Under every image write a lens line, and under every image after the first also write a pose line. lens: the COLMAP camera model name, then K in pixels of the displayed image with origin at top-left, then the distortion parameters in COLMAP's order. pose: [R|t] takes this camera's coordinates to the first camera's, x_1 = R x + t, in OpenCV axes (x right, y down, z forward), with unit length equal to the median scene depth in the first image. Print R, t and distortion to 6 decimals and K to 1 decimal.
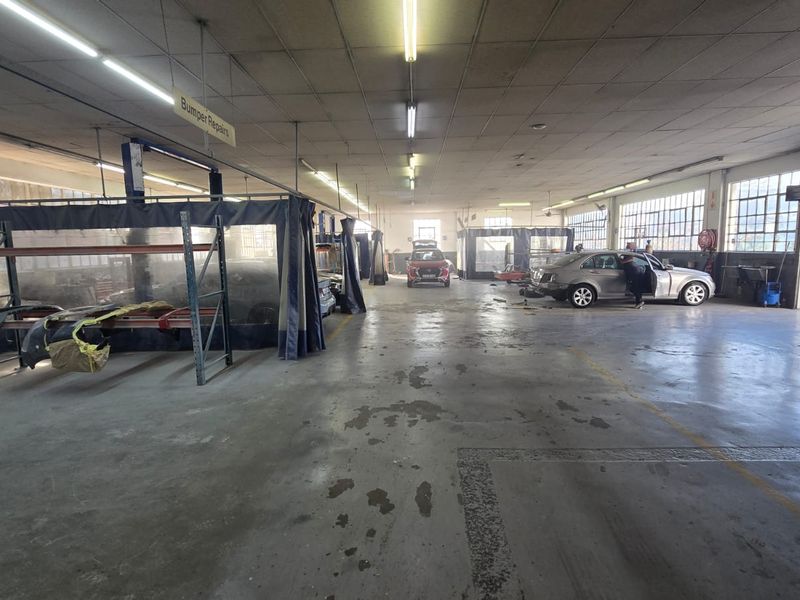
lens RADIAL K [[437.4, 0, 400.7], [0, 437.4, 297.4], [0, 0, 1]] dist [-0.003220, -0.000700]
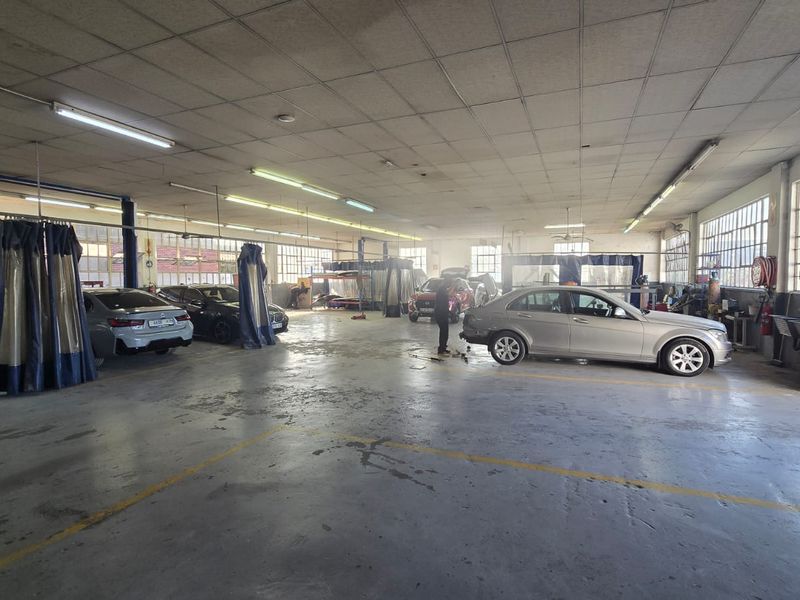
lens RADIAL K [[437.4, 0, 398.5], [0, 437.4, 303.8], [0, 0, 1]] dist [-0.003220, -0.000700]
pose [[0.933889, 0.038208, -0.355515, 0.503234], [-0.055113, 0.997774, -0.037539, -0.038809], [0.353289, 0.054651, 0.933917, 0.256561]]
